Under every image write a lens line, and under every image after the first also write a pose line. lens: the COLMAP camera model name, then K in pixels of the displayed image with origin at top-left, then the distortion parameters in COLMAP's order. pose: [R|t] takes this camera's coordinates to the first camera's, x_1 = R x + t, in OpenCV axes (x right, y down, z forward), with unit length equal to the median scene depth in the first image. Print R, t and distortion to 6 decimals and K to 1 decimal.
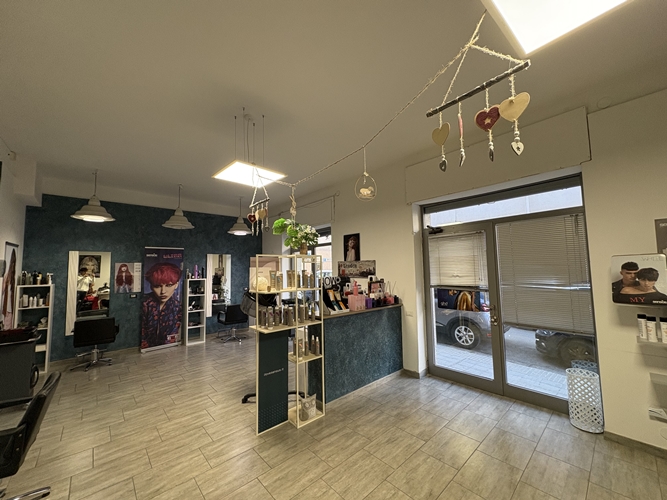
lens RADIAL K [[264.4, 0, 333.8], [0, 264.4, 250.9], [0, 0, 1]] dist [-0.000020, 0.000193]
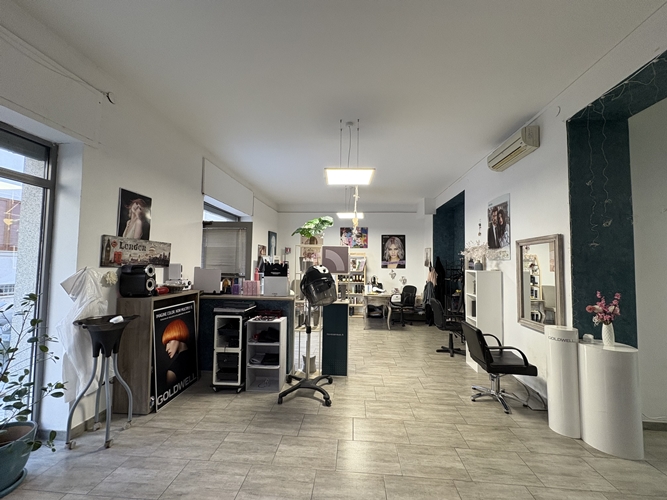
lens RADIAL K [[264.4, 0, 333.7], [0, 264.4, 249.9], [0, 0, 1]] dist [-0.000020, 0.000193]
pose [[-0.685233, 0.048294, 0.726721, -0.680283], [-0.055927, 0.991364, -0.118615, 0.110870], [-0.726173, -0.121922, -0.676614, 1.103864]]
